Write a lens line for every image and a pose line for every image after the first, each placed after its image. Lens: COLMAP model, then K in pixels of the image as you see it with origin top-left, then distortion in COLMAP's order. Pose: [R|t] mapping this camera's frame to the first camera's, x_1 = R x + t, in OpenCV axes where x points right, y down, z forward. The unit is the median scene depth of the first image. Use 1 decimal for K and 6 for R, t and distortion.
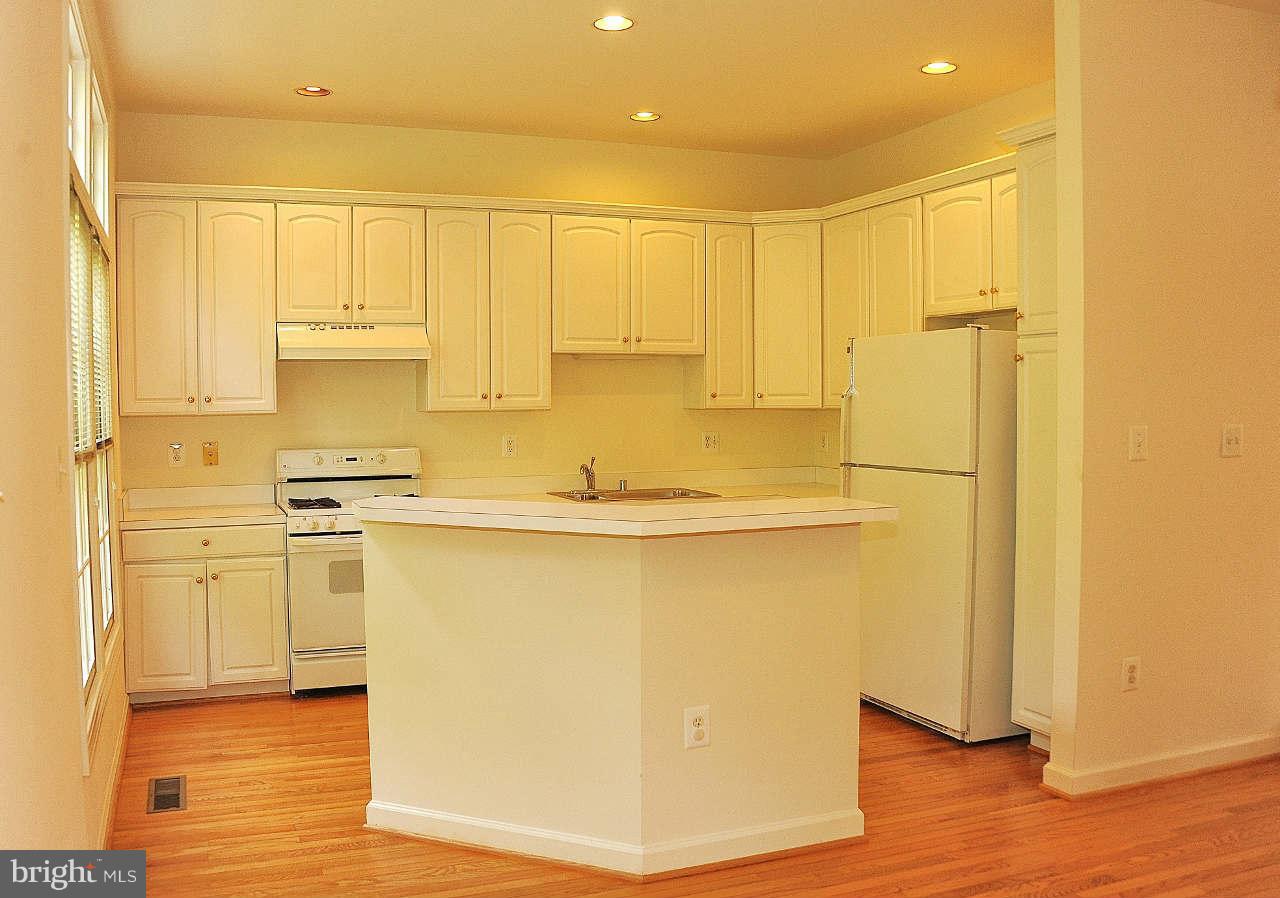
lens RADIAL K [[1139.9, 0, 640.0], [0, 1139.9, 449.0], [0, 0, 1]] dist [-0.103948, -0.000331]
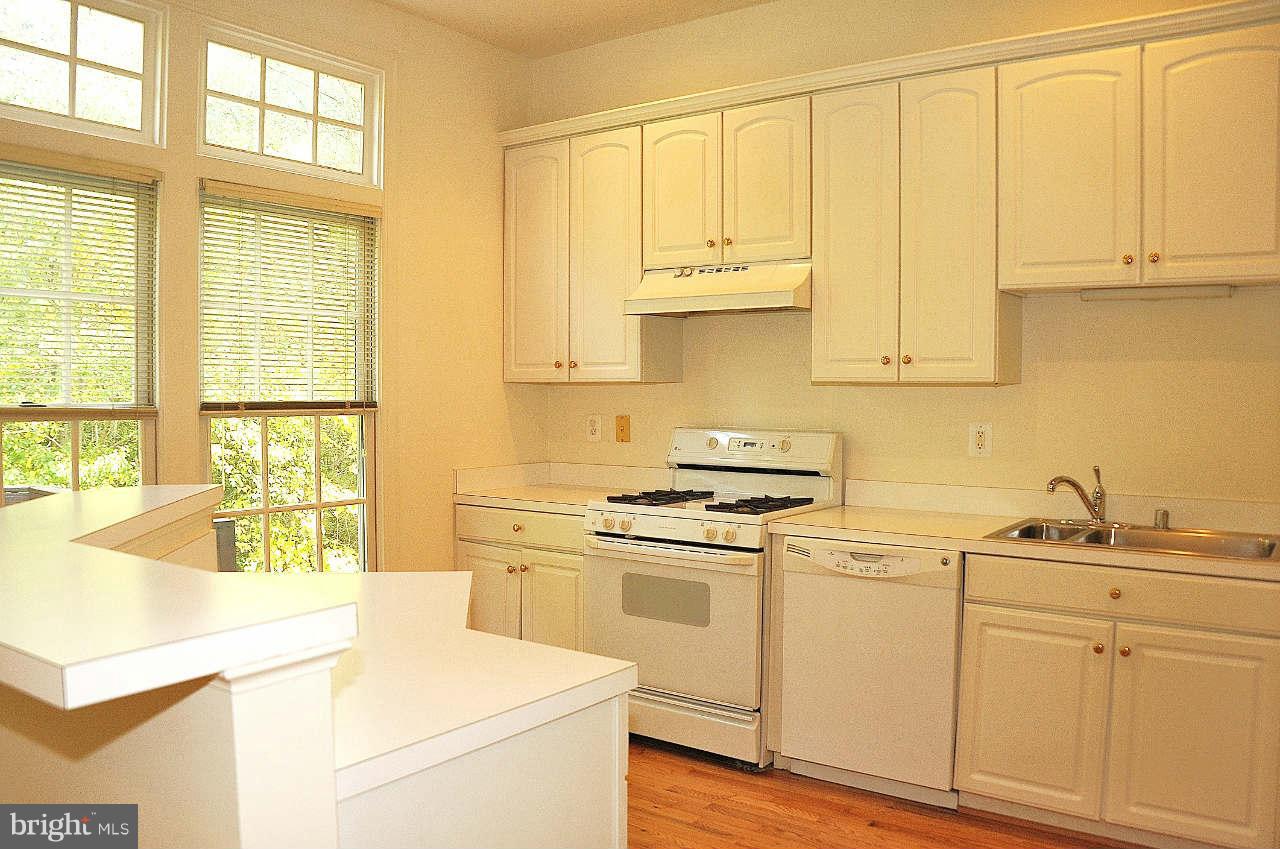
lens RADIAL K [[1070.4, 0, 640.0], [0, 1070.4, 424.5], [0, 0, 1]] dist [-0.149523, 0.087127]
pose [[0.513424, 0.042499, -0.857082, 0.335160], [-0.042615, 0.998803, 0.023998, -0.019132], [0.857076, 0.024204, 0.514621, 0.590475]]
